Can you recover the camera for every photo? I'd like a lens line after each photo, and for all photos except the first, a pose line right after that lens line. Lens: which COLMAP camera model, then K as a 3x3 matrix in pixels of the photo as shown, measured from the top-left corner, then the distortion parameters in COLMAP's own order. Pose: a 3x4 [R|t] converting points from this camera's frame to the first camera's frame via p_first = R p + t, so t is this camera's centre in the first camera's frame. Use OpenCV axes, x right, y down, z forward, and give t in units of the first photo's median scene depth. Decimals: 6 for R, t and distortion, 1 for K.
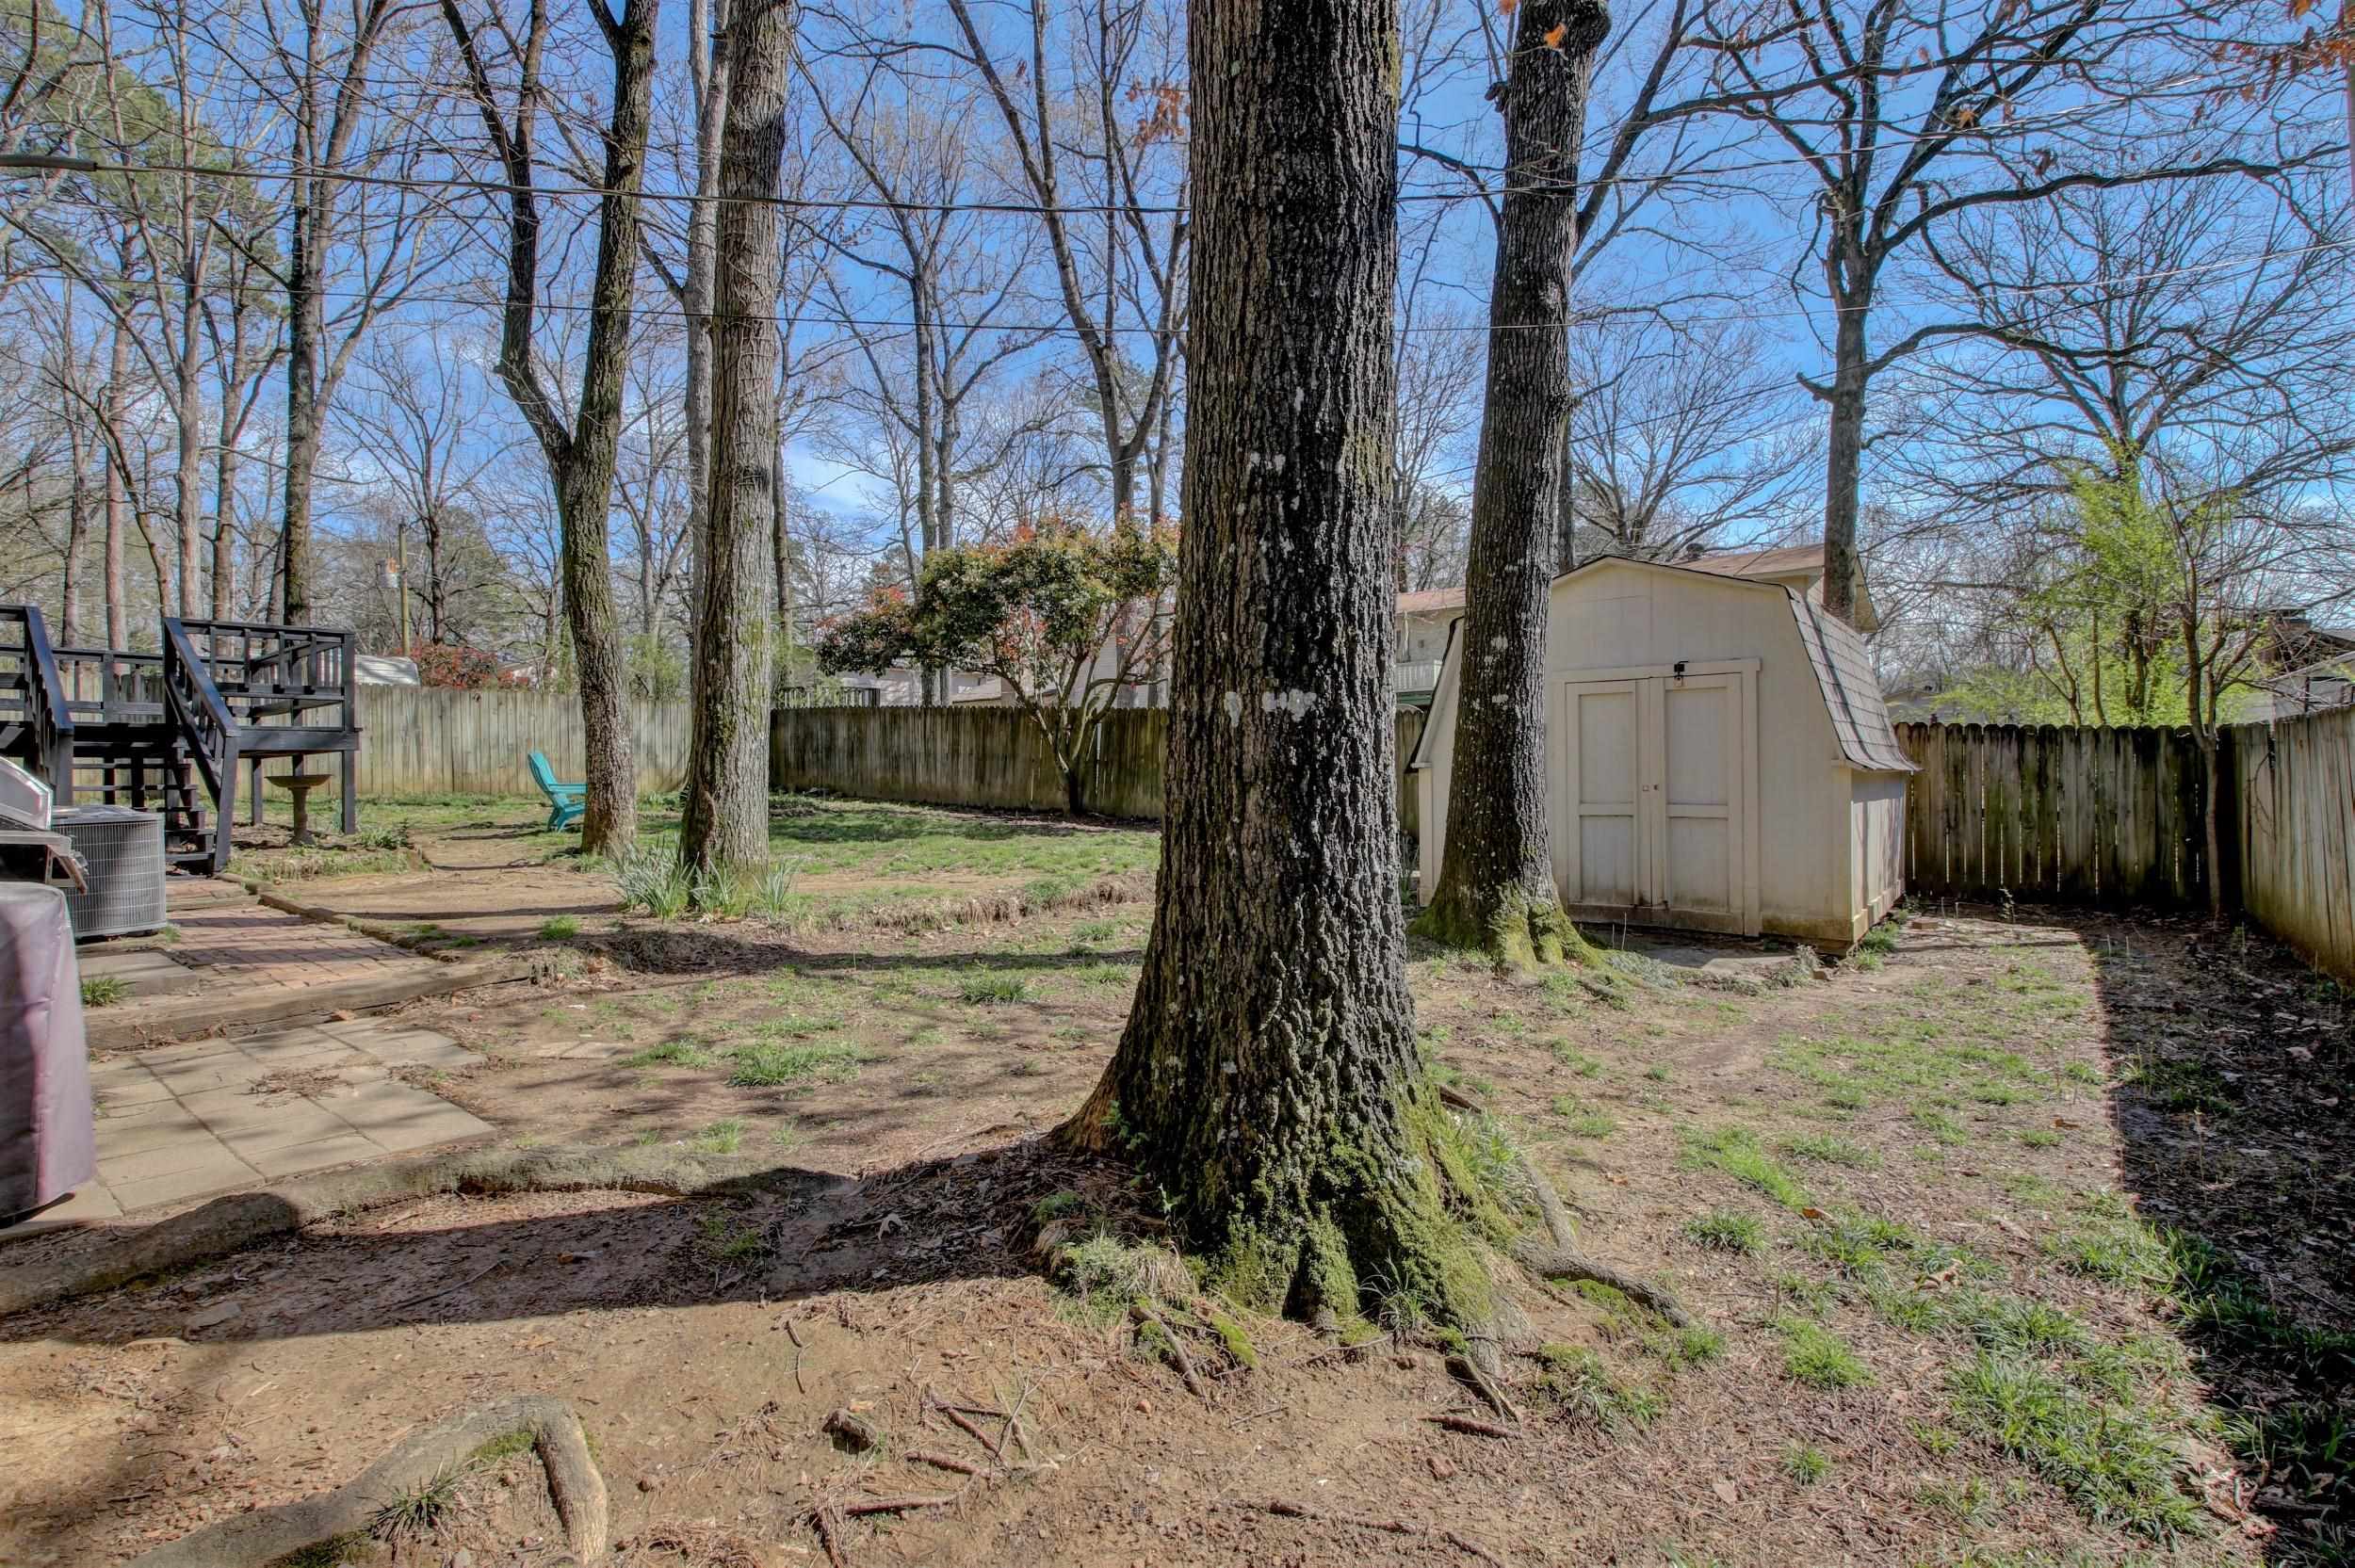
lens RADIAL K [[1099.9, 0, 1165.1], [0, 1099.9, 769.9], [0, 0, 1]] dist [0.000428, -0.013845]
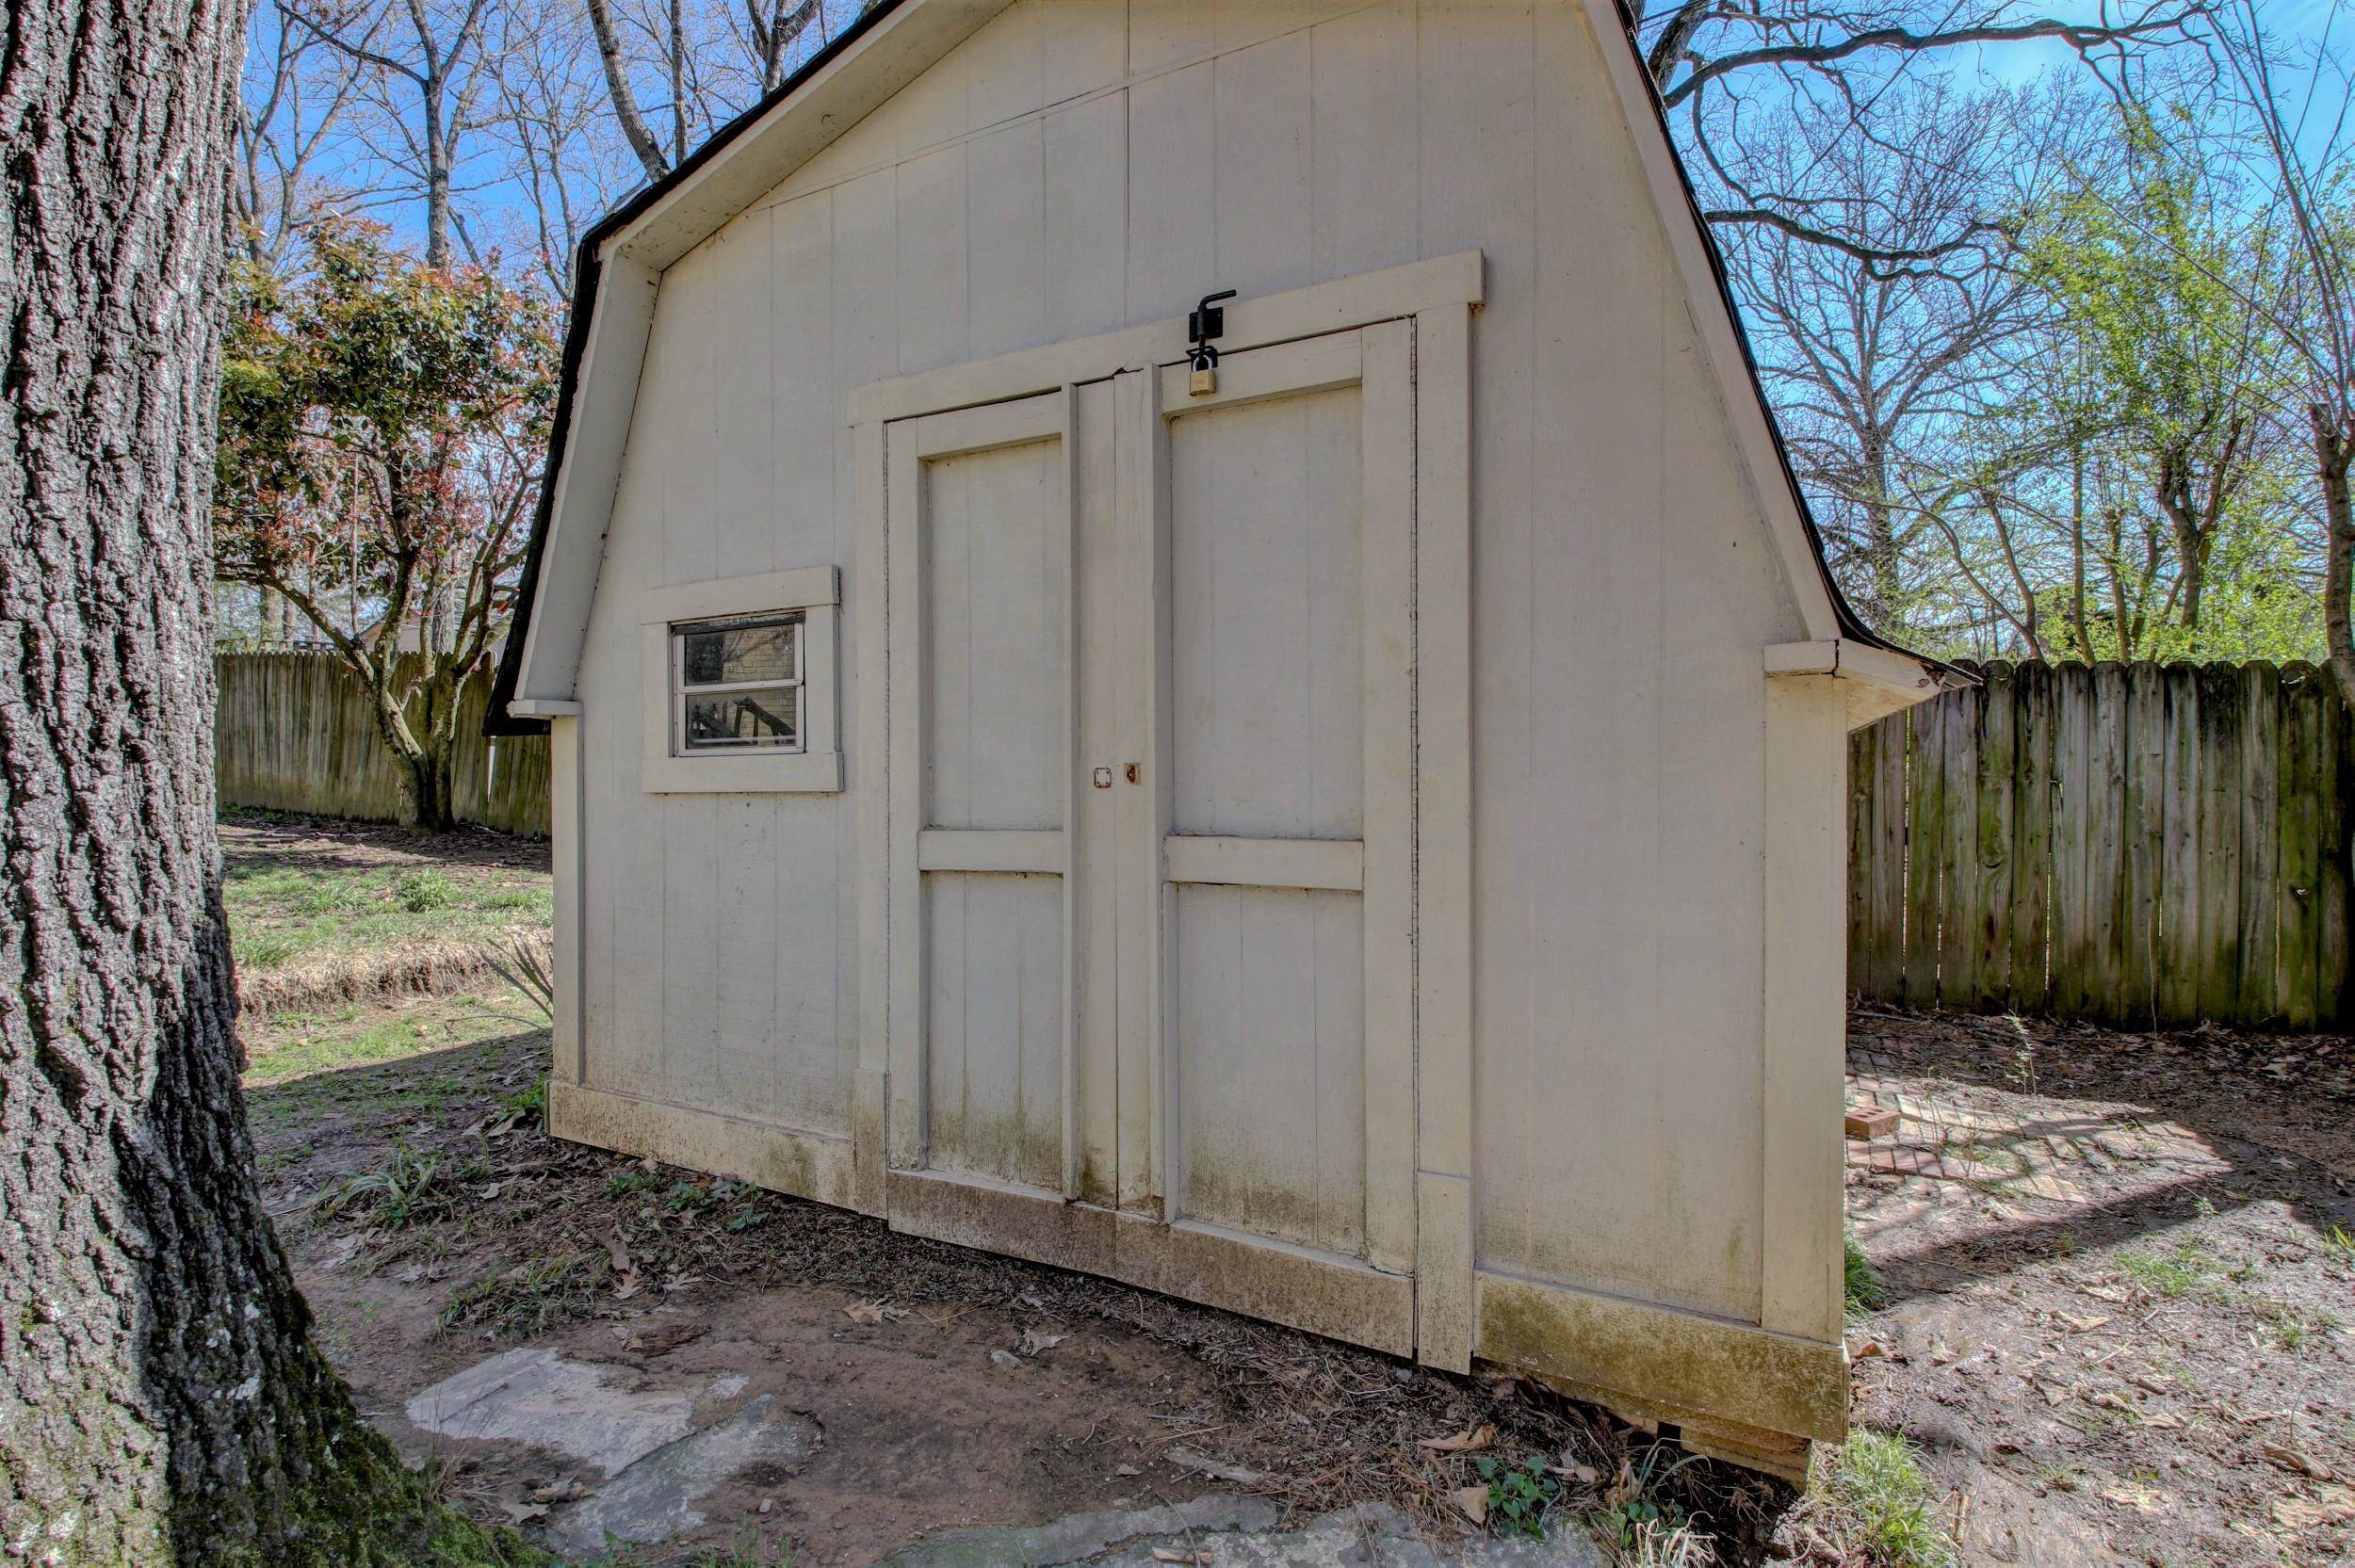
lens RADIAL K [[1099.9, 0, 1180.2], [0, 1099.9, 775.0], [0, 0, 1]] dist [0.000428, -0.013845]
pose [[0.980265, 0.003361, 0.197658, 0.334113], [-0.003487, 0.999994, 0.000289, 0.013551], [-0.197656, -0.000973, 0.980271, 0.603973]]
